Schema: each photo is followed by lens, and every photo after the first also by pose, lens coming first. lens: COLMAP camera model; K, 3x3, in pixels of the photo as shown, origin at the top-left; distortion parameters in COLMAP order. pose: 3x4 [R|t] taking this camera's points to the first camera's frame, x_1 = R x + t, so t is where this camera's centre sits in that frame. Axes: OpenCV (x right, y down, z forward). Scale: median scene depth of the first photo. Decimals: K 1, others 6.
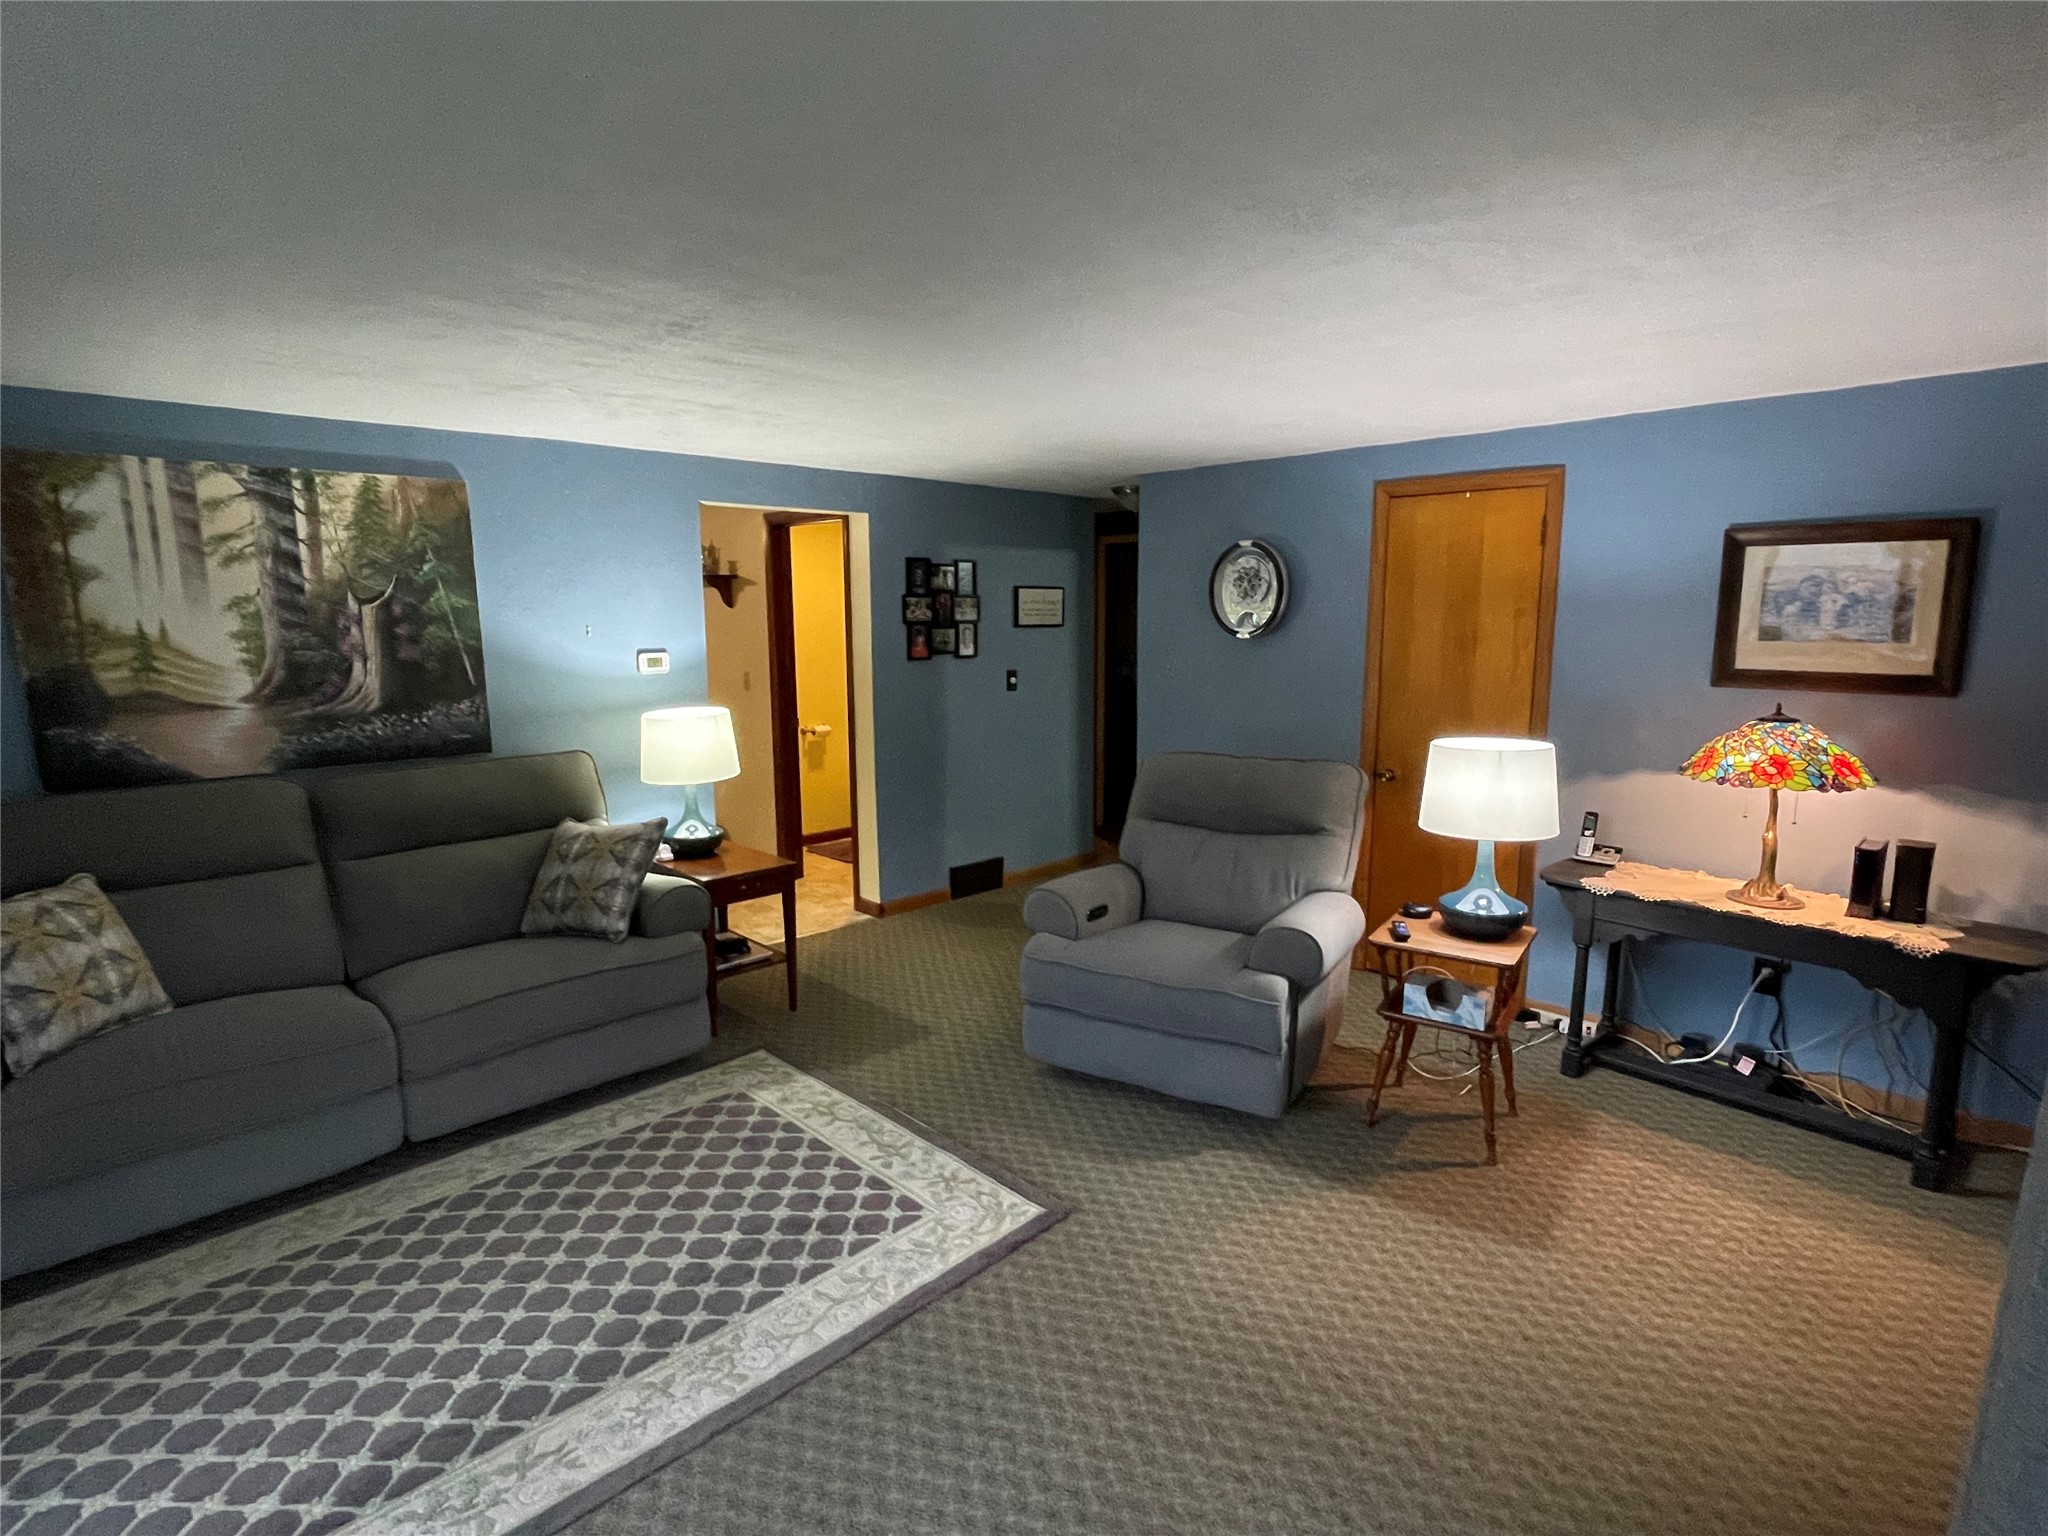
lens RADIAL K [[1029.2, 0, 1020.1], [0, 1029.2, 762.4], [0, 0, 1]] dist [-0.001308, -0.000091]
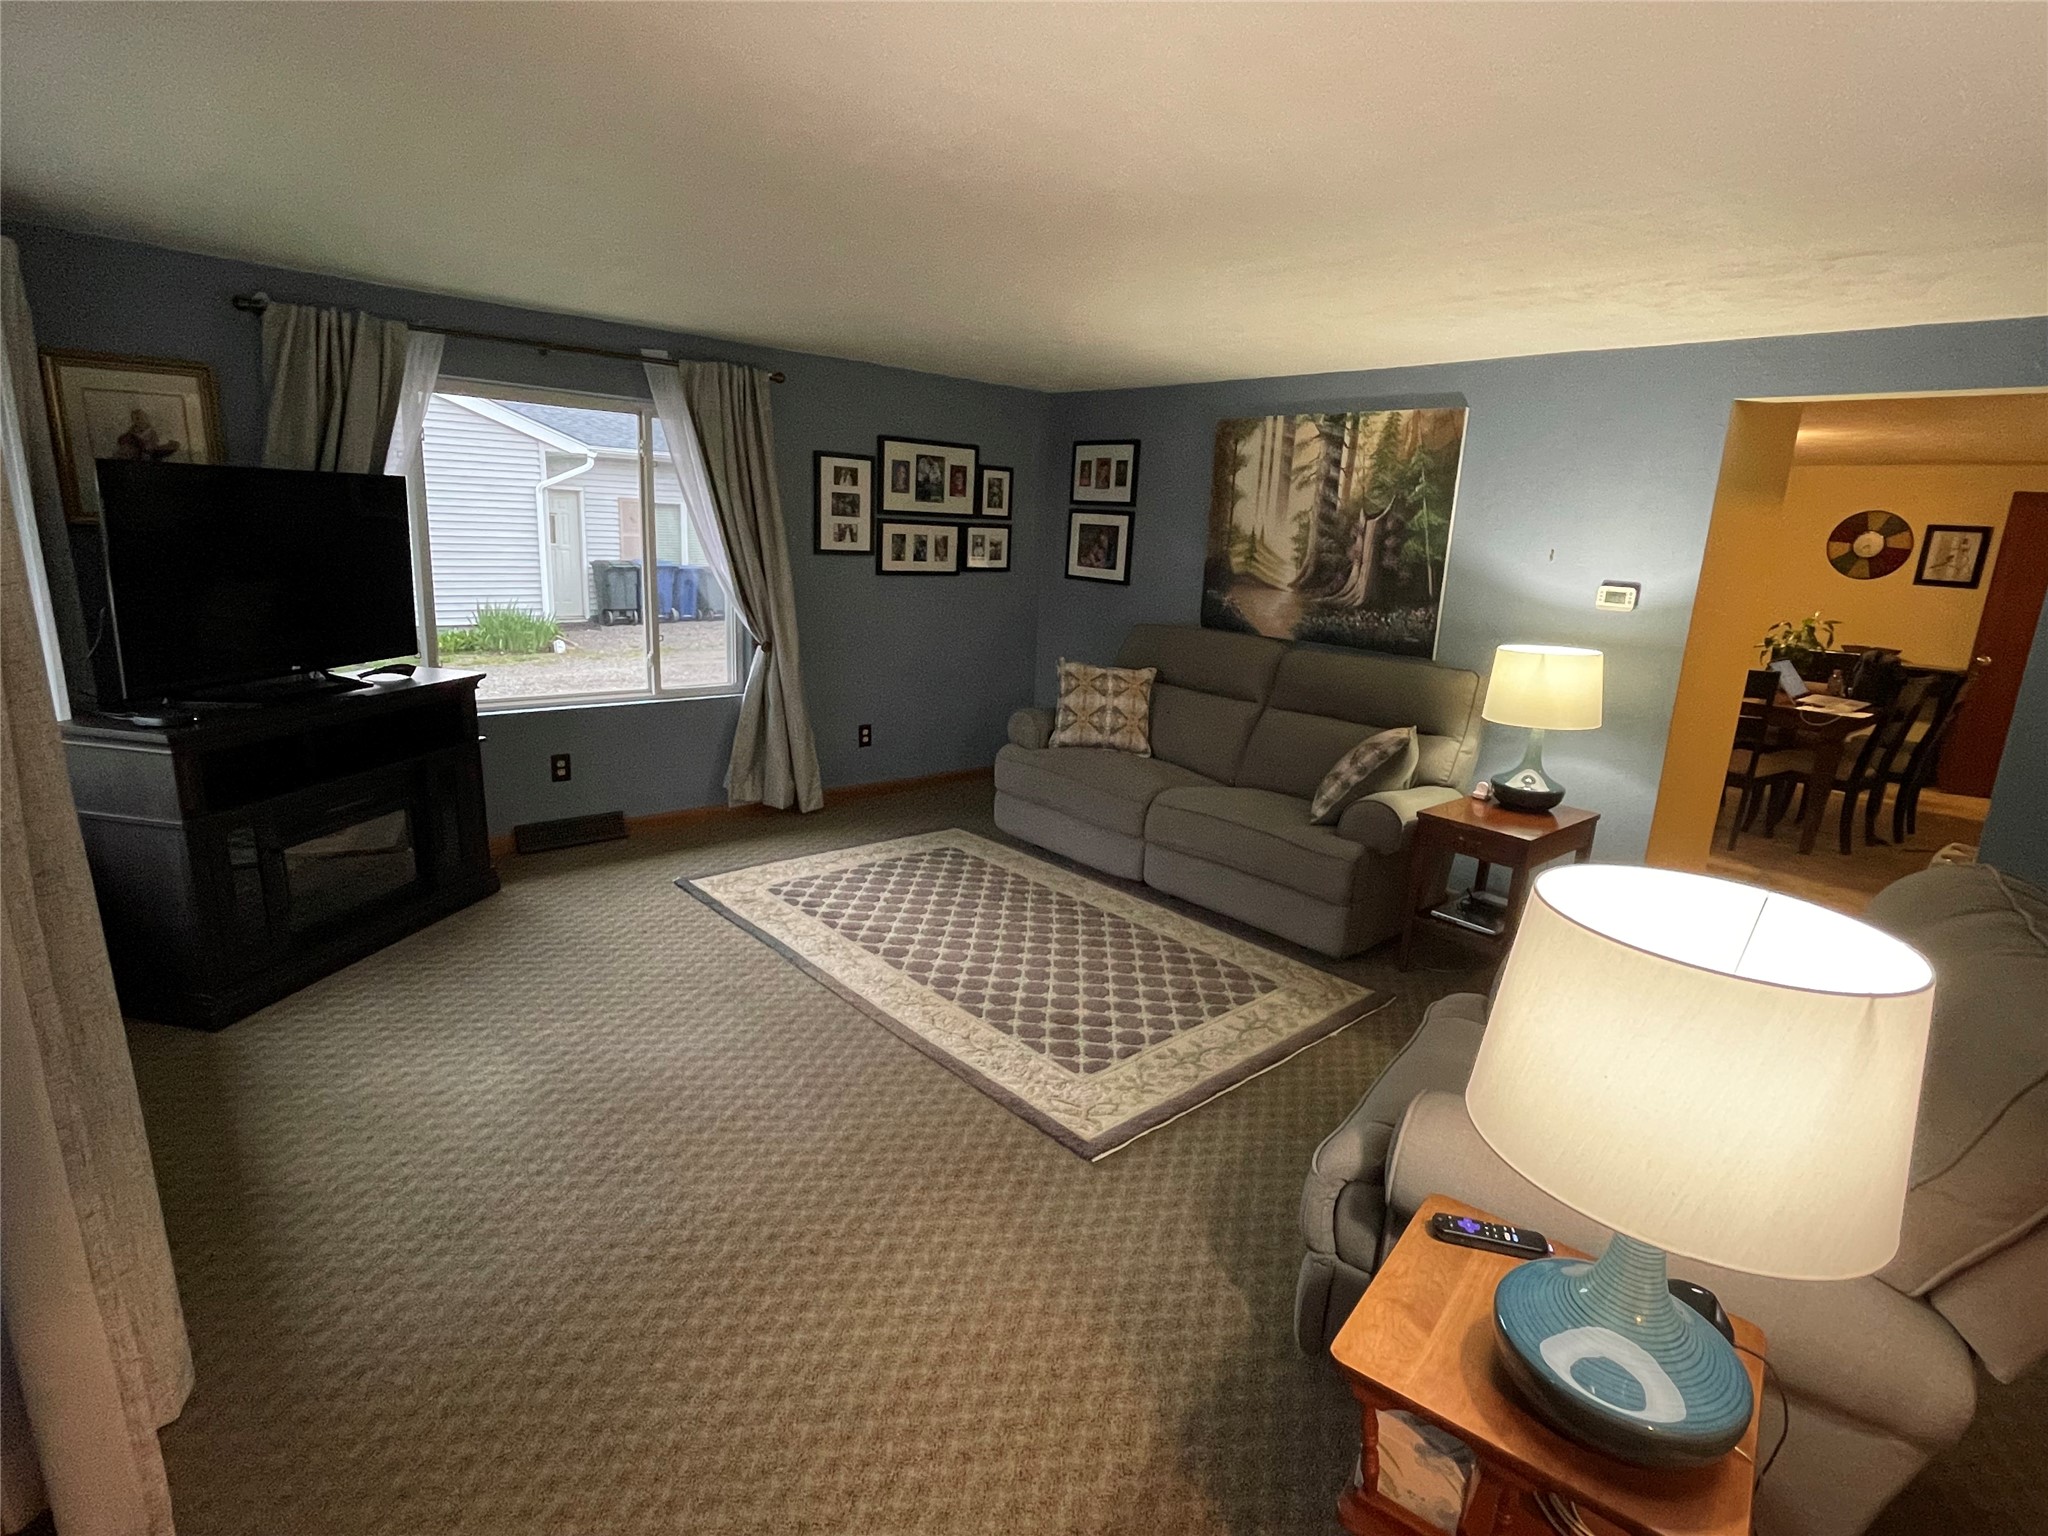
lens RADIAL K [[1029.2, 0, 1020.1], [0, 1029.2, 762.4], [0, 0, 1]] dist [-0.001308, -0.000091]
pose [[-0.047711, 0.229927, -0.972038, 0.739334], [-0.199516, 0.951341, 0.234825, -0.093180], [0.978732, 0.205141, 0.000485, 0.731856]]
